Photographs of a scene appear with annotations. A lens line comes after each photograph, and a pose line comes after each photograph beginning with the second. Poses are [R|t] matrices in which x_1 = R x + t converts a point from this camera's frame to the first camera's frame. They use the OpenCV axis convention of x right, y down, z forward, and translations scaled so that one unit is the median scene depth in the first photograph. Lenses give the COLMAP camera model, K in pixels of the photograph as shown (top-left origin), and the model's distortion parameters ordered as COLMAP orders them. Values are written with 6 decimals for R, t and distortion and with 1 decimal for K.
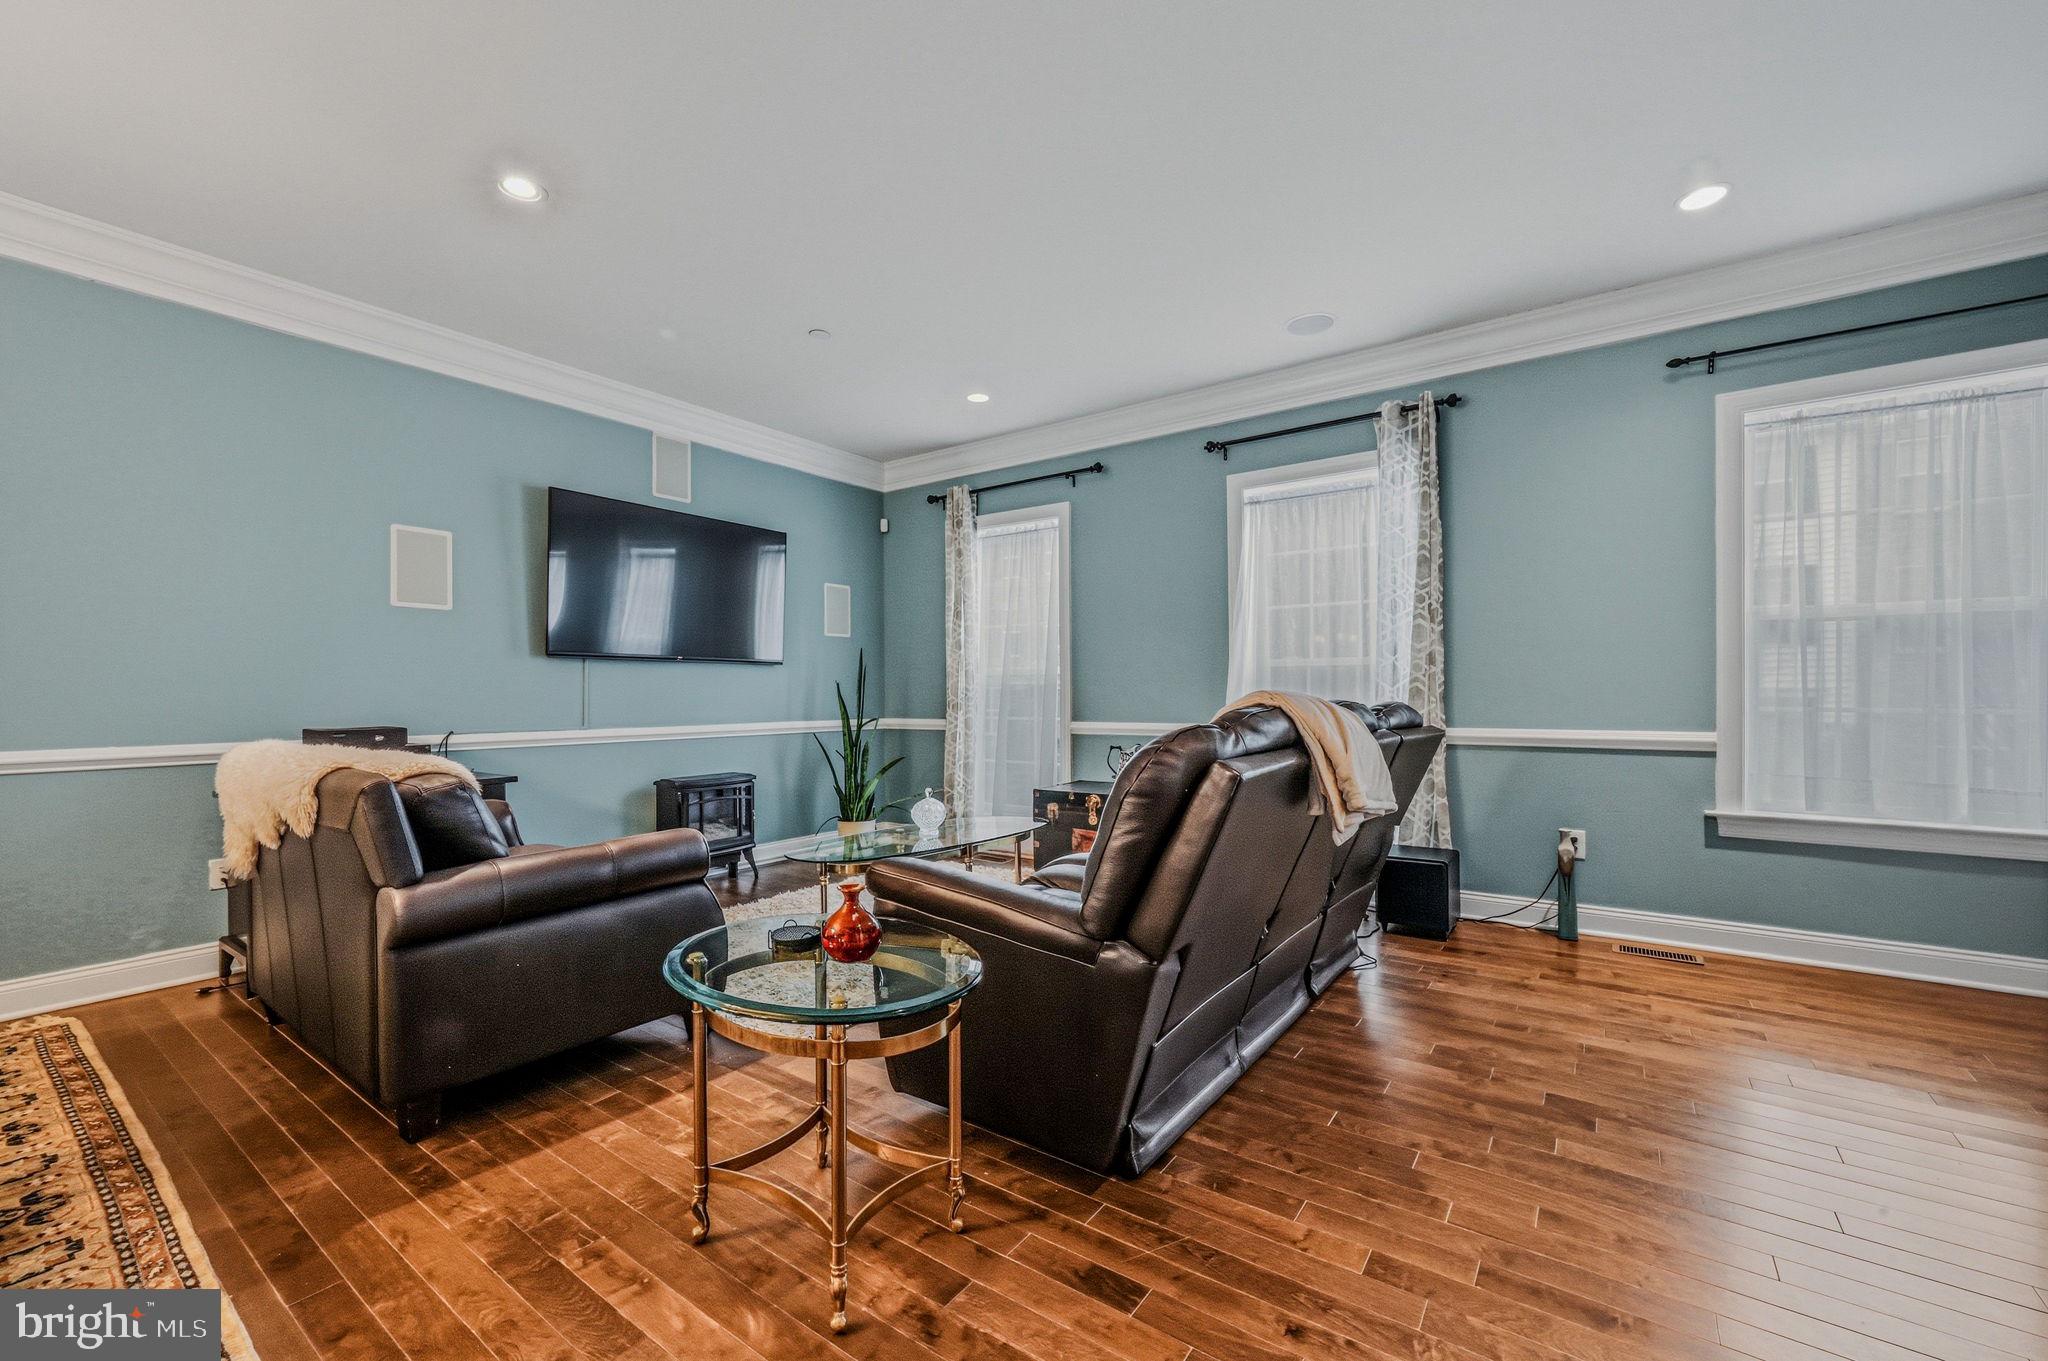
lens RADIAL K [[817.8, 0, 1030.0], [0, 817.8, 698.7], [0, 0, 1]] dist [-0.001377, 0.000238]
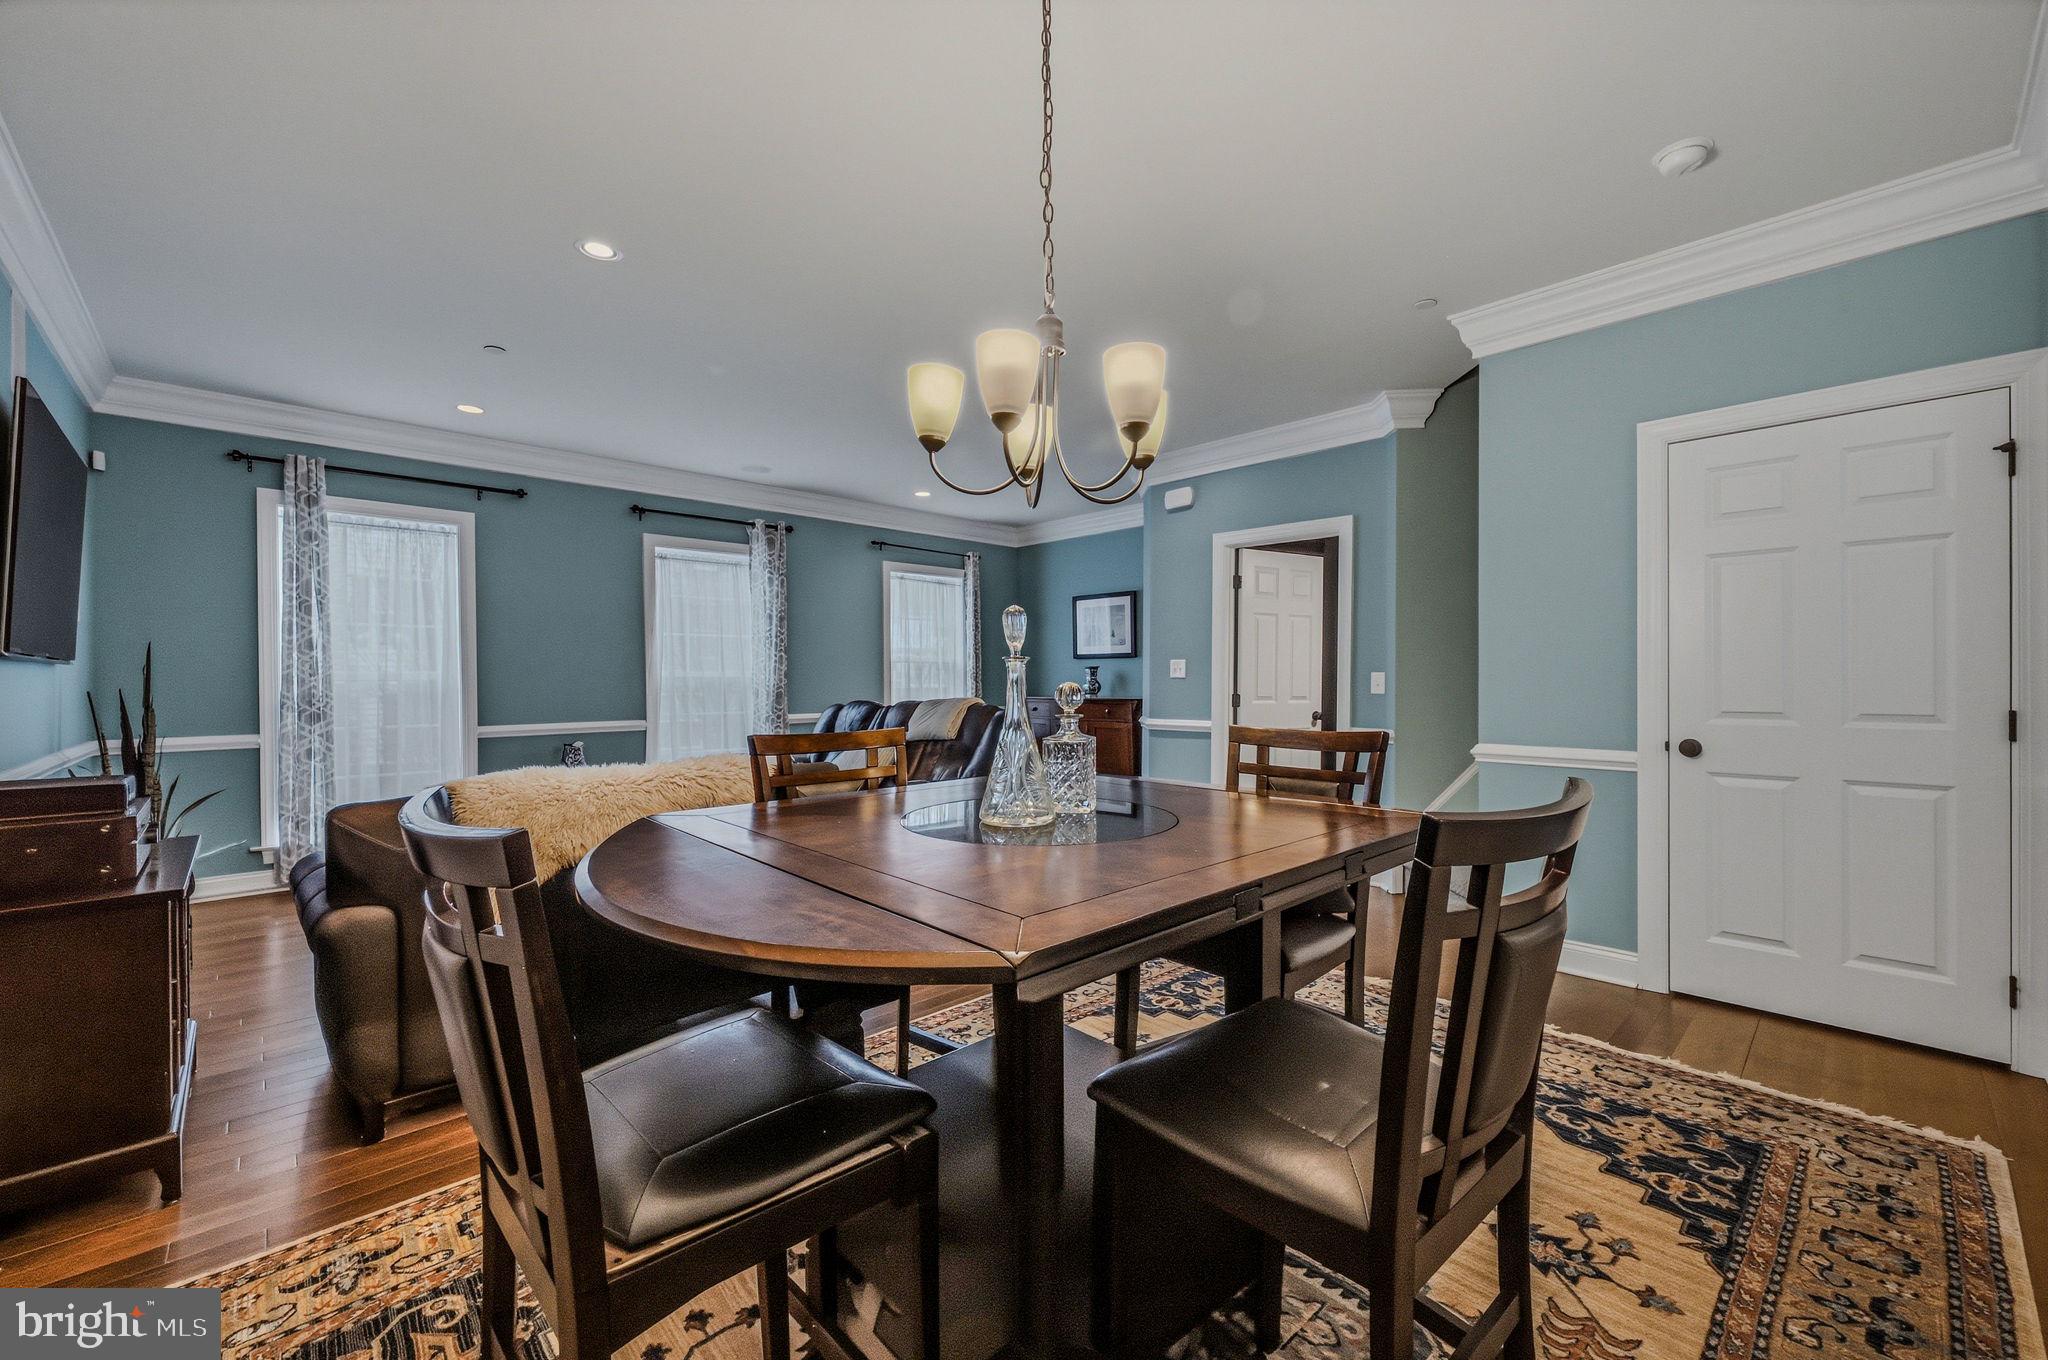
lens RADIAL K [[817.8, 0, 1027.3], [0, 817.8, 685.6], [0, 0, 1]] dist [-0.001377, 0.000238]
pose [[0.189844, -0.003985, 0.981806, -1.080178], [0.009820, 0.999949, 0.002160, -0.025000], [-0.981765, 0.009231, 0.189873, 0.157999]]
